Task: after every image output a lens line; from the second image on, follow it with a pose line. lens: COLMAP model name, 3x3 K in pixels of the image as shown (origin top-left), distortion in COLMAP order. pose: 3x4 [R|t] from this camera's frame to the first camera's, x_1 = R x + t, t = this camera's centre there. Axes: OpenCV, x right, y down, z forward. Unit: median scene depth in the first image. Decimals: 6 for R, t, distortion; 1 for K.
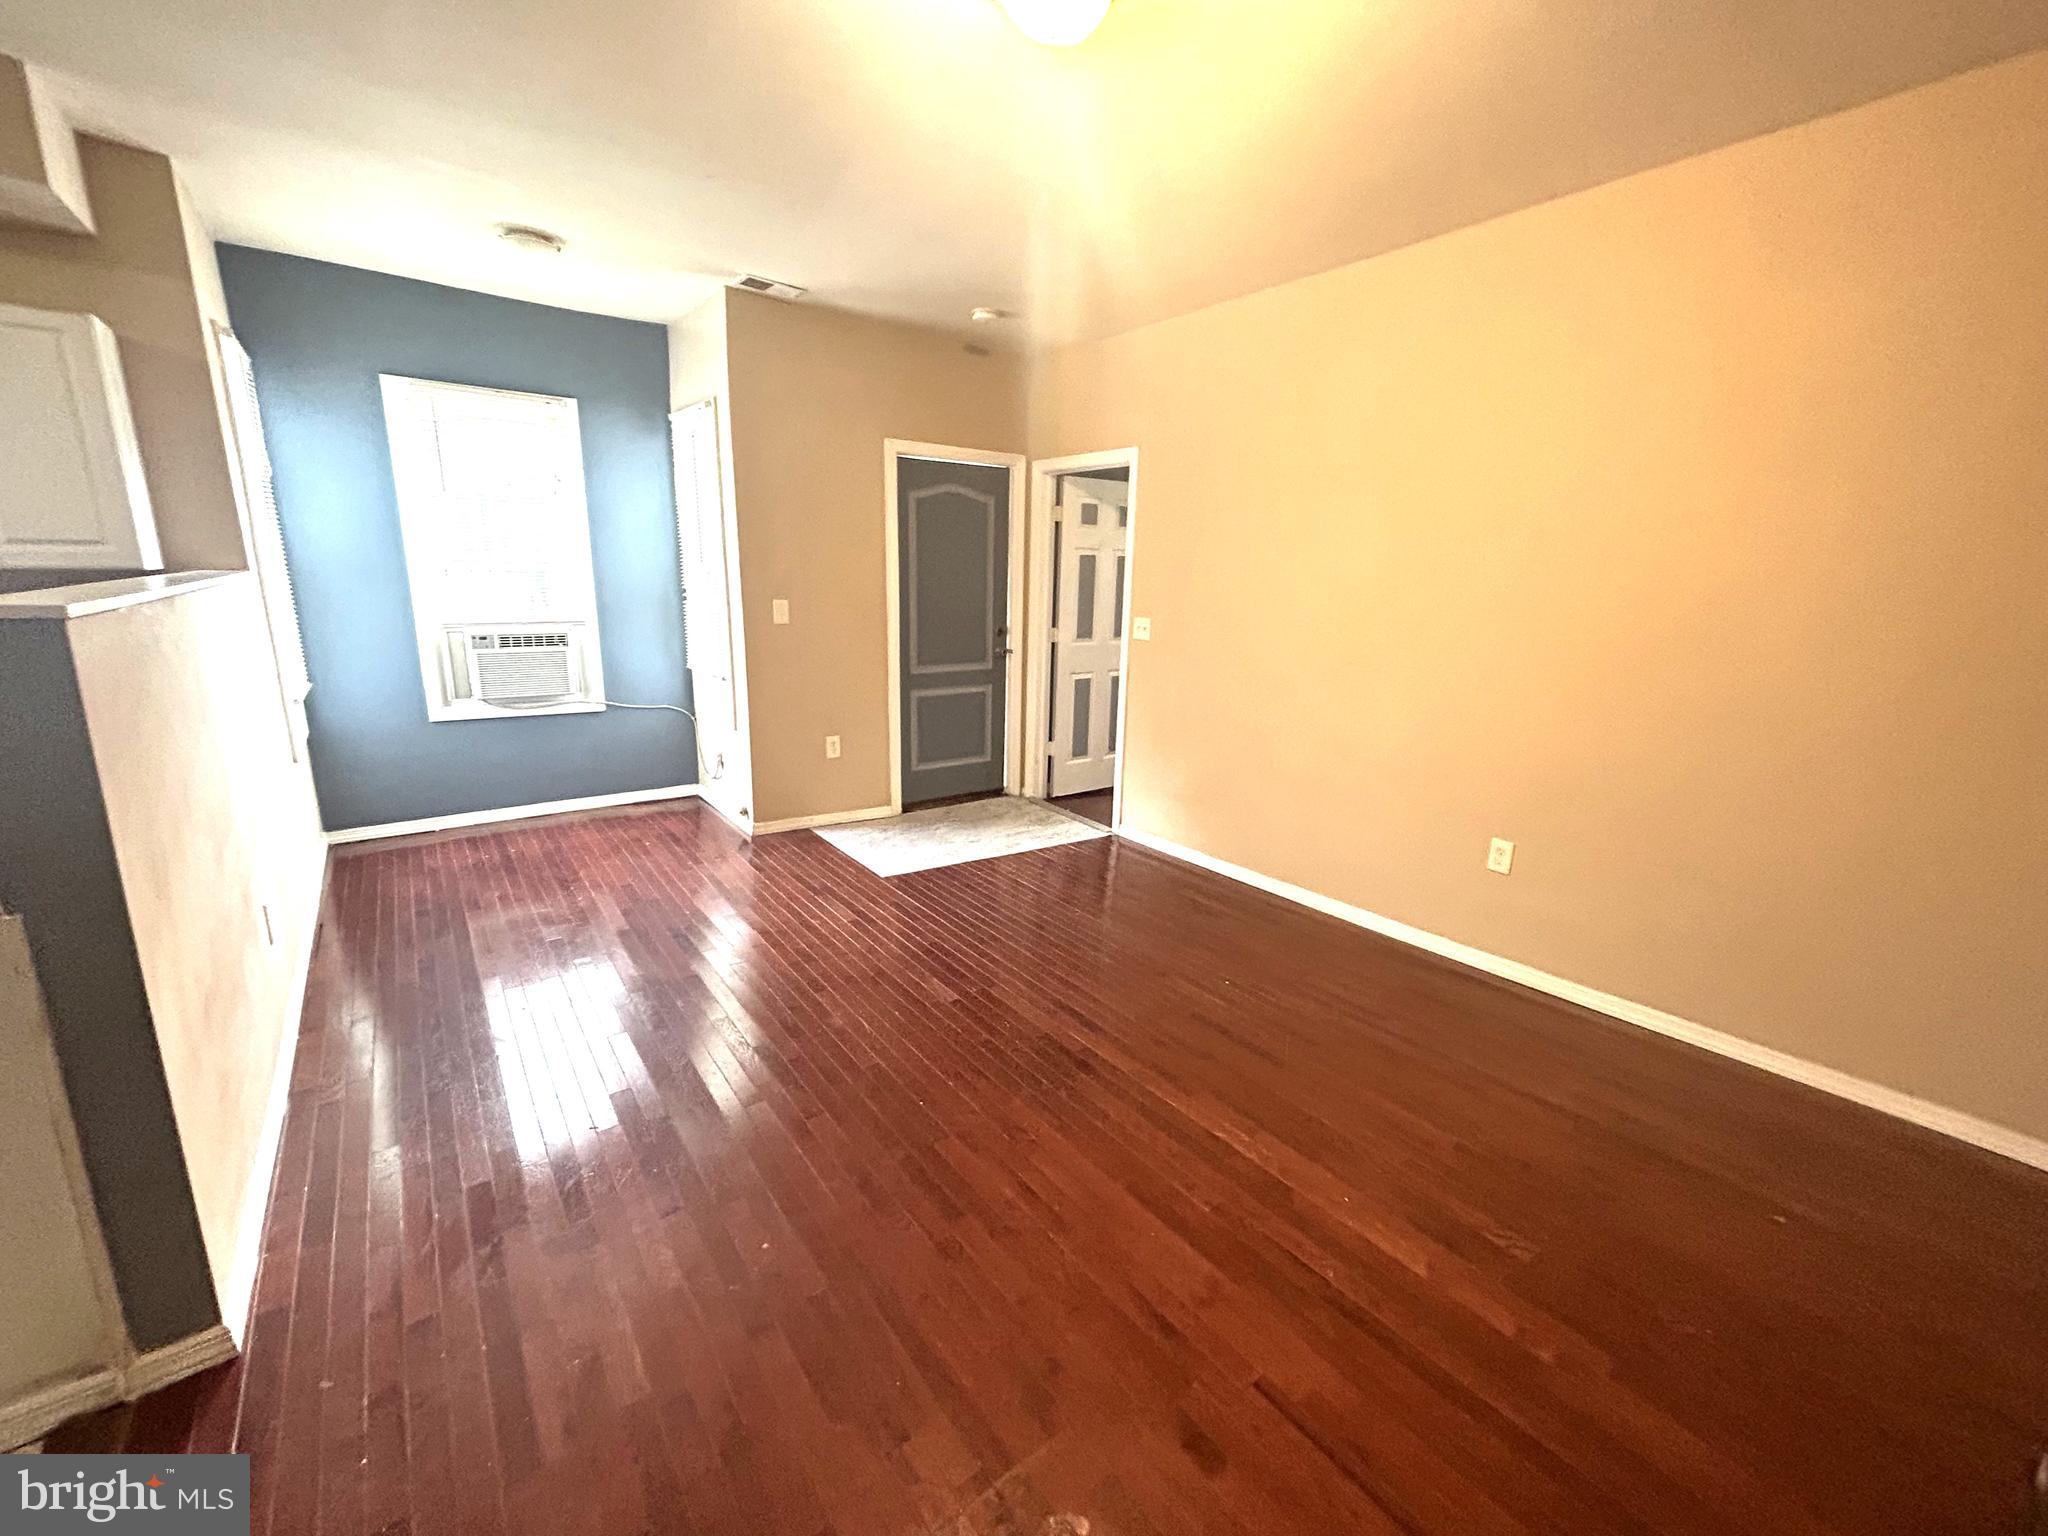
lens RADIAL K [[824.8, 0, 1024.0], [0, 824.8, 768.0], [0, 0, 1]] dist [-0.006878, -0.000112]
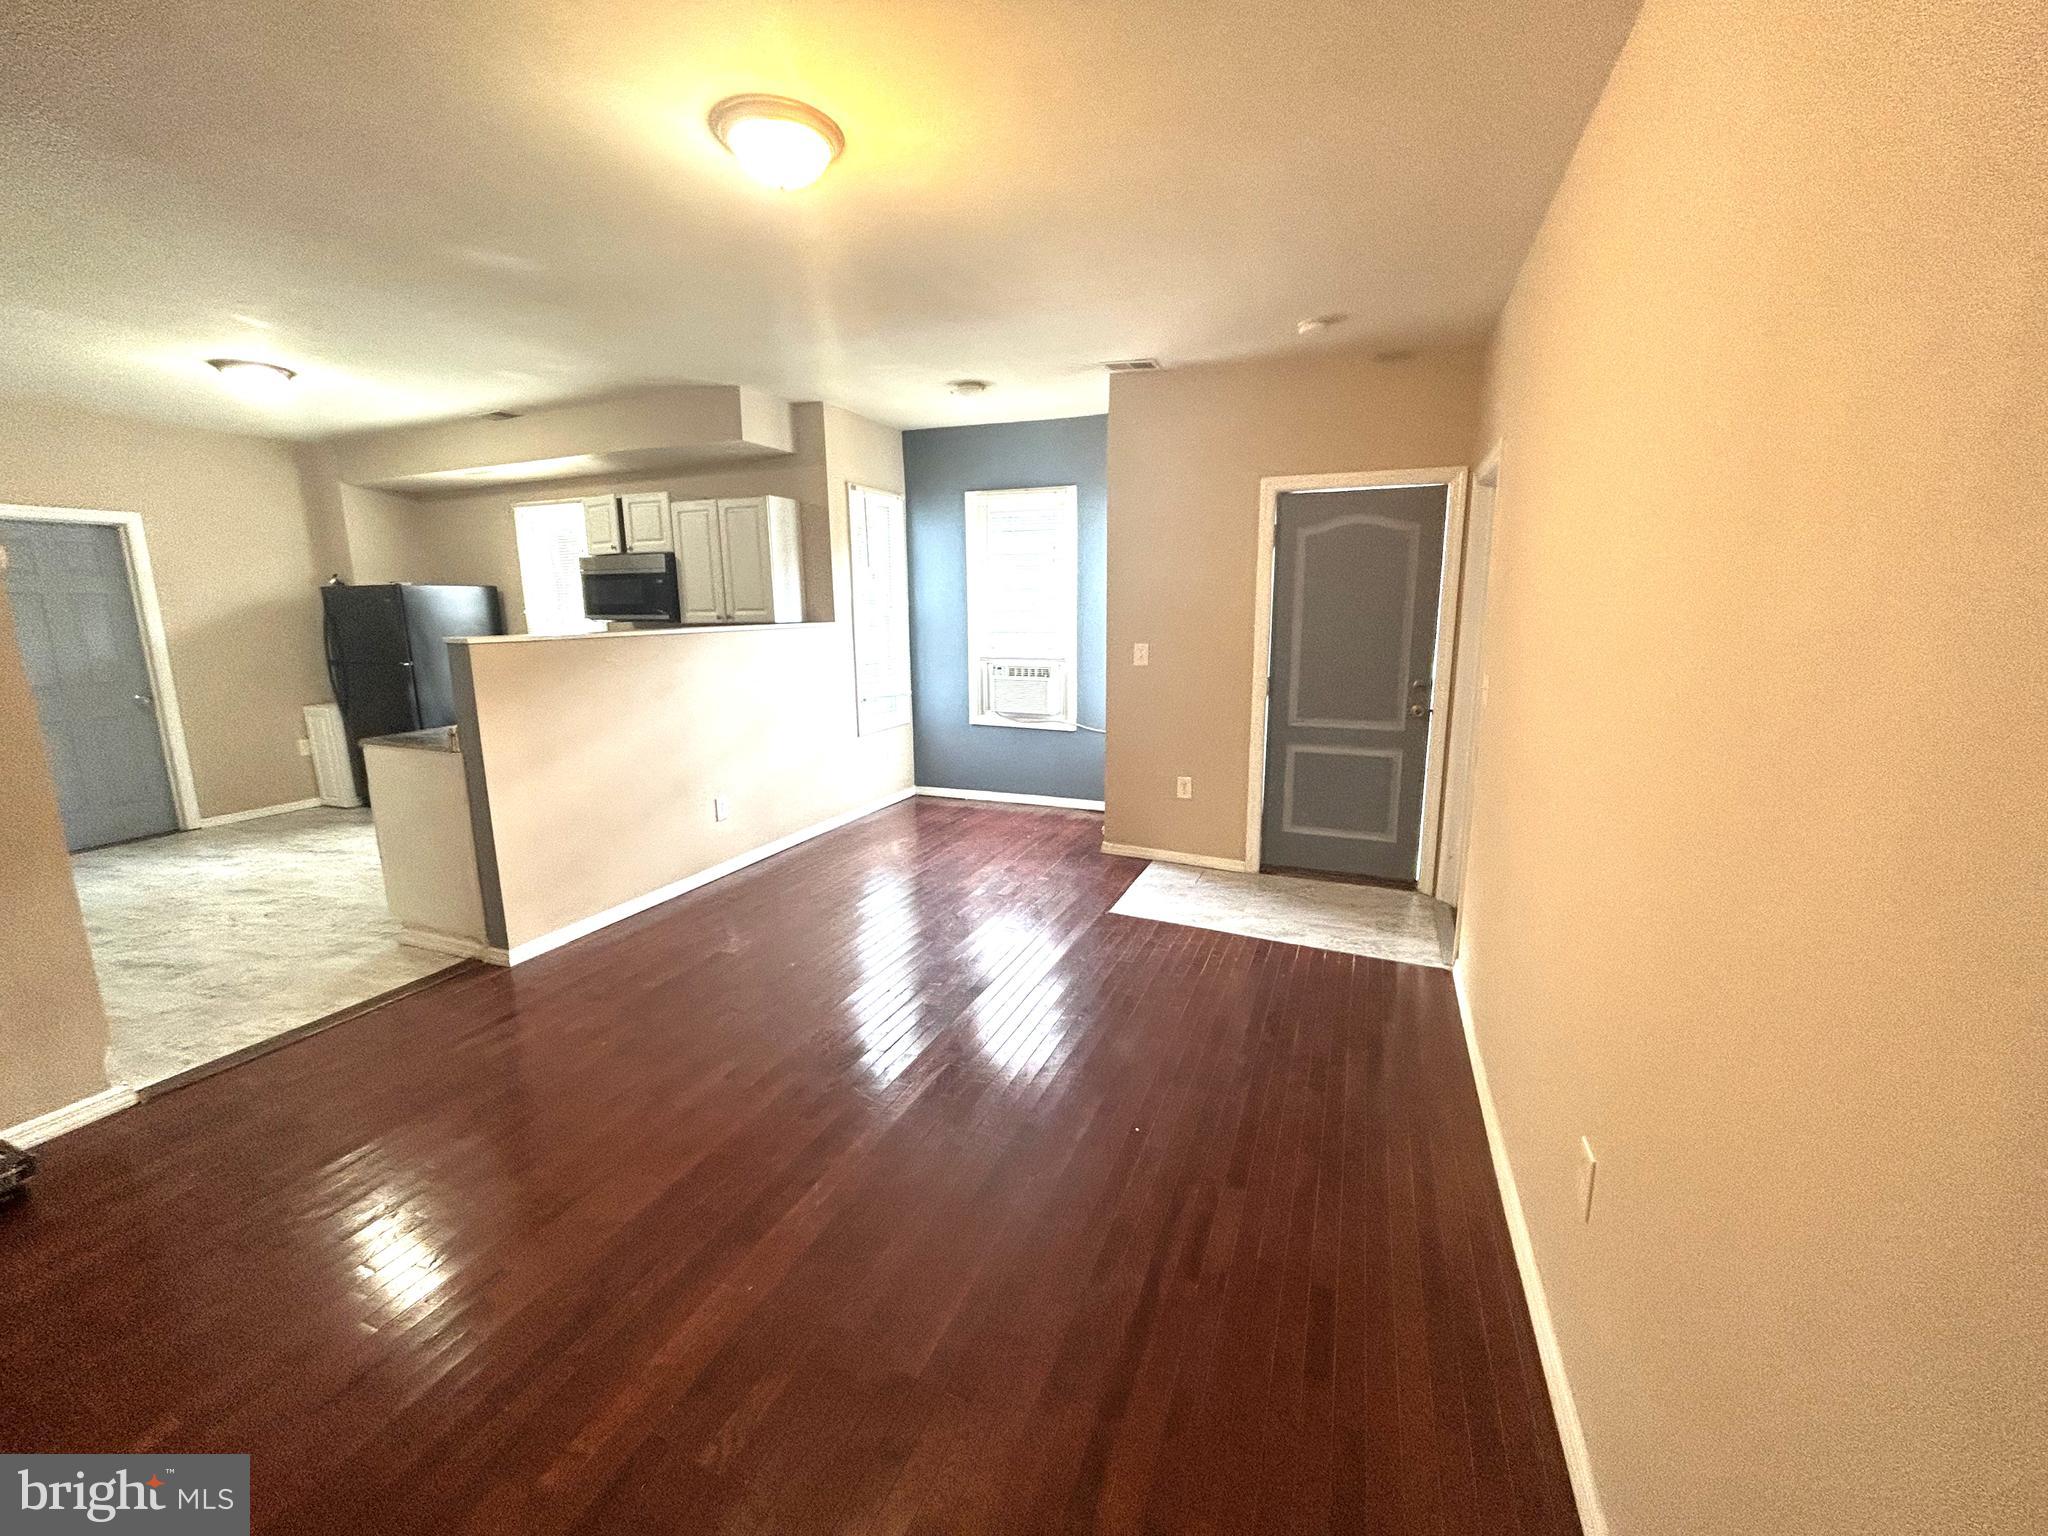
lens RADIAL K [[819.7, 0, 1006.9], [0, 819.7, 762.8], [0, 0, 1]] dist [0.001343, 0.000097]
pose [[0.511137, 0.133689, -0.849038, 0.523431], [-0.180939, 0.982429, 0.045763, -0.063721], [0.840238, 0.130233, 0.526346, 0.286288]]
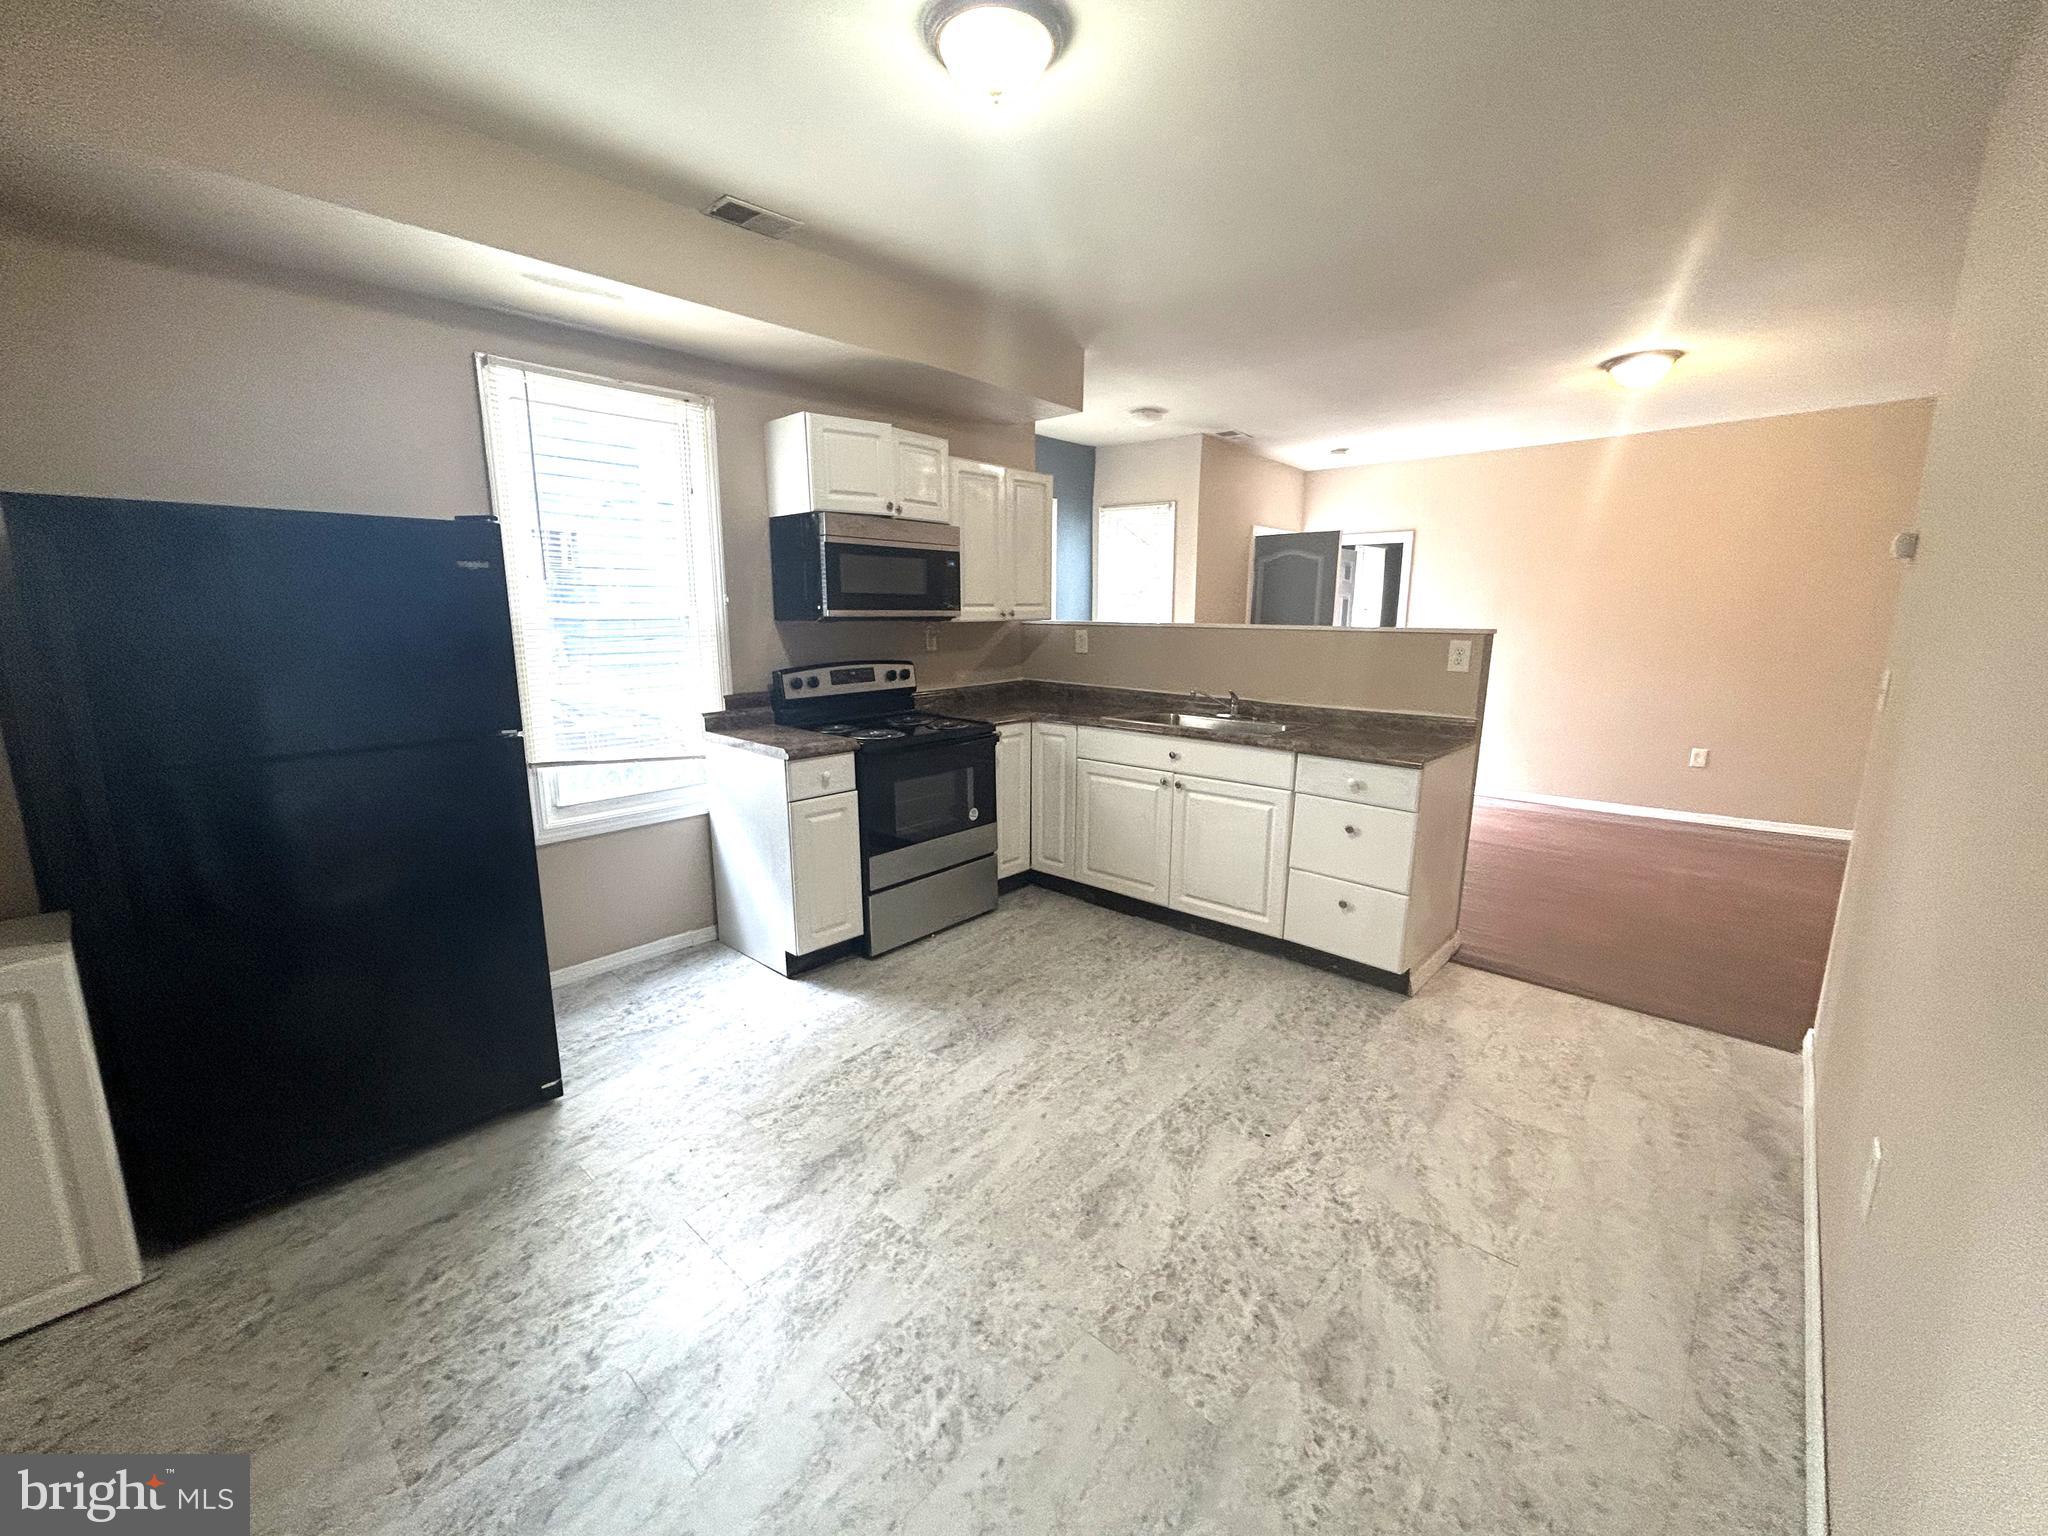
lens RADIAL K [[837.8, 0, 1031.3], [0, 837.8, 757.3], [0, 0, 1]] dist [0.000536, 0.000135]
pose [[0.980718, -0.055390, 0.187415, -0.852962], [0.067105, 0.996131, -0.056748, 0.077193], [-0.183546, 0.068230, 0.980640, -0.389553]]
